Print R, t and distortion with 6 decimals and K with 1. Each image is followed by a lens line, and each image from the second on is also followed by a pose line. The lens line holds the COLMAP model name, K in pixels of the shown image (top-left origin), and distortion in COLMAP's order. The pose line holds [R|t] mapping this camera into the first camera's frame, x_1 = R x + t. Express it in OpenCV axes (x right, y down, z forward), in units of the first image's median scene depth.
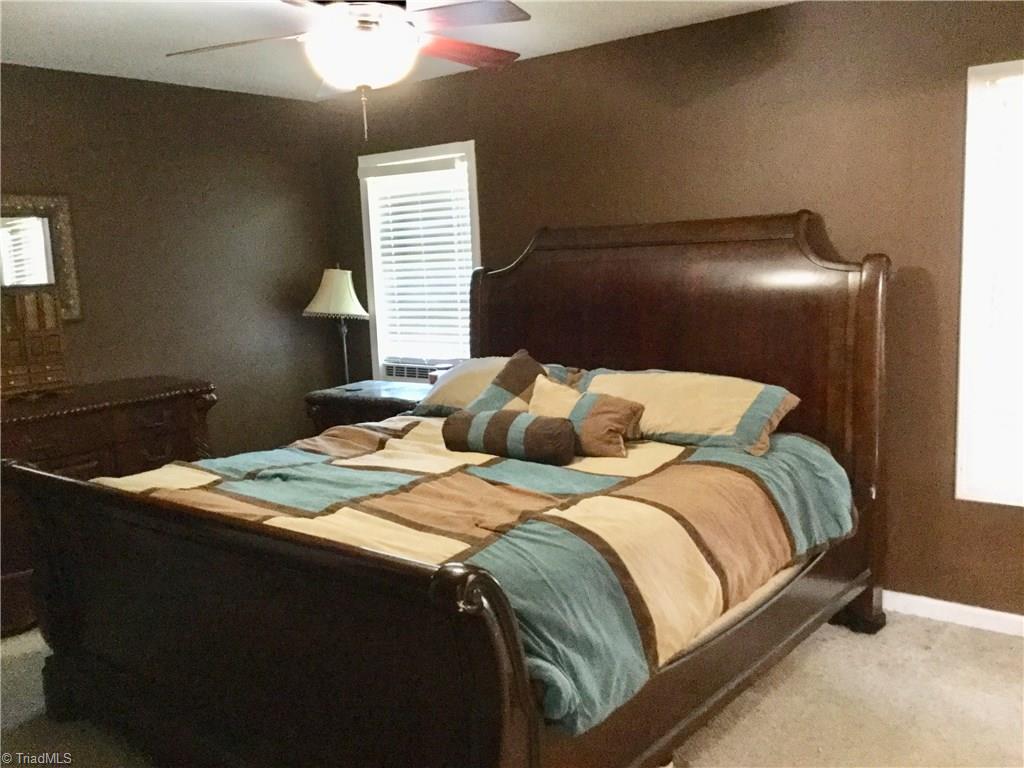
lens RADIAL K [[939.0, 0, 508.3], [0, 939.0, 385.6], [0, 0, 1]] dist [0.113854, -0.199145]
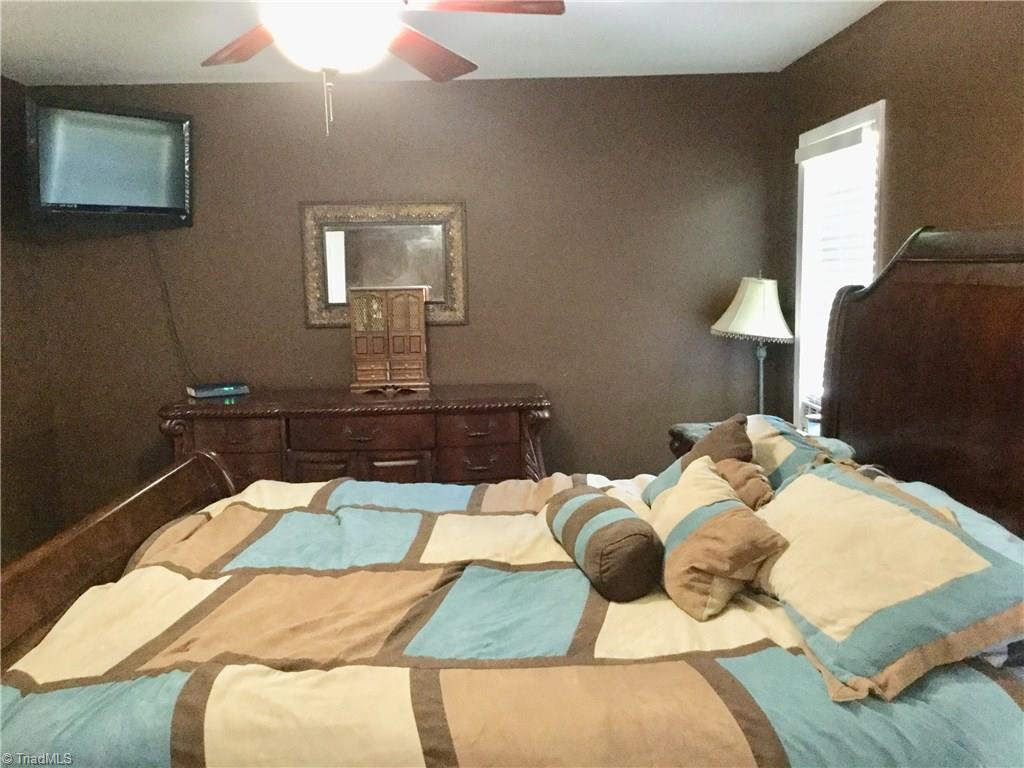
lens RADIAL K [[939.0, 0, 508.3], [0, 939.0, 385.6], [0, 0, 1]] dist [0.113854, -0.199145]
pose [[0.637196, 0.123695, -0.760711, 0.367348], [-0.111288, 0.991459, 0.067997, -0.075427], [0.762625, 0.041330, 0.645520, 0.378189]]
